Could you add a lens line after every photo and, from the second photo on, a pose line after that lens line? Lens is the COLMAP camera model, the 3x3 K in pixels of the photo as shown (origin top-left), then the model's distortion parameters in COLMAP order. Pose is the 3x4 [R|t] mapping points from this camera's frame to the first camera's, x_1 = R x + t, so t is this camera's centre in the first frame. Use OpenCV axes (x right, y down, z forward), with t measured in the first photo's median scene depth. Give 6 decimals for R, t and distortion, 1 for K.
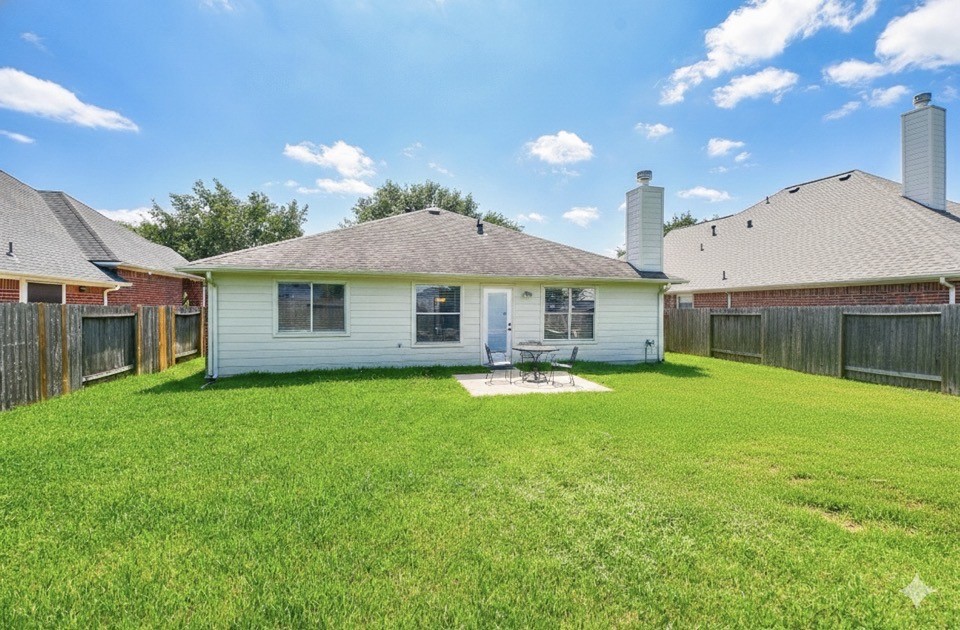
lens RADIAL K [[428.3, 0, 478.6], [0, 428.3, 322.0], [0, 0, 1]] dist [-0.001384, -0.000614]
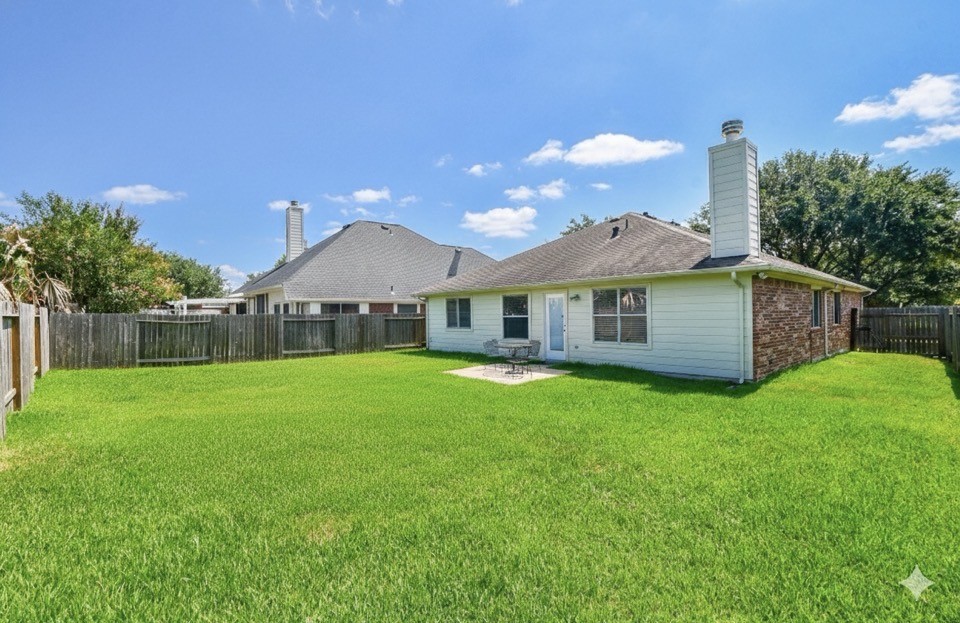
lens RADIAL K [[423.9, 0, 485.1], [0, 423.9, 320.0], [0, 0, 1]] dist [0.018876, -0.025282]
pose [[0.421296, 0.005928, -0.906904, 1.021323], [-0.005991, 0.999975, 0.003753, -0.013819], [0.906903, 0.003853, 0.421321, 0.378212]]
